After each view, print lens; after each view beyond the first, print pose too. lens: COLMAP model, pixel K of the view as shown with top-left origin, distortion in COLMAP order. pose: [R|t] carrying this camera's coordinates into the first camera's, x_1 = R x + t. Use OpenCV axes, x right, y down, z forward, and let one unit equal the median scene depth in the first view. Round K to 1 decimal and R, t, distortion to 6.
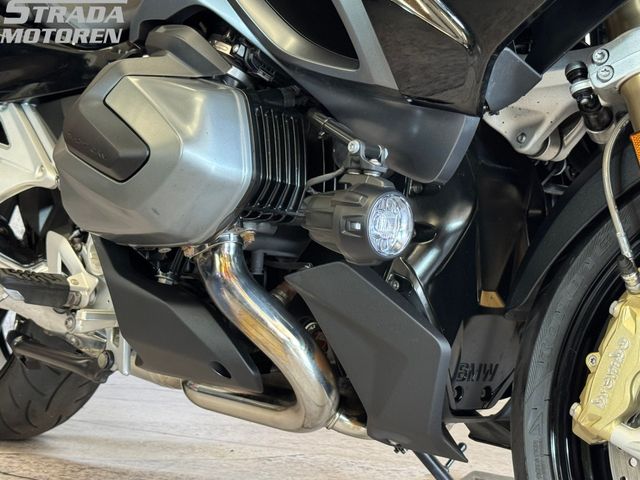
lens RADIAL K [[1030.3, 0, 318.2], [0, 1030.3, 239.2], [0, 0, 1]] dist [0.131799, 0.000000]
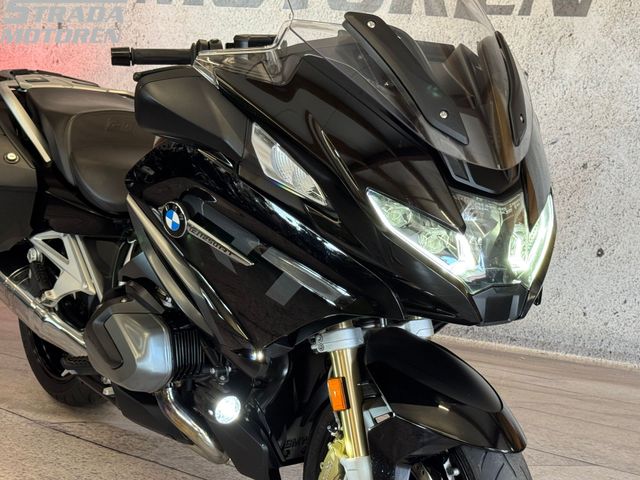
lens RADIAL K [[1015.6, 0, 323.5], [0, 1015.6, 245.2], [0, 0, 1]] dist [0.149530, 0.000000]
pose [[0.996538, 0.010528, -0.082466, 0.390044], [0.006745, 0.978439, 0.206427, -0.698317], [0.082861, -0.206269, 0.974981, -0.898488]]
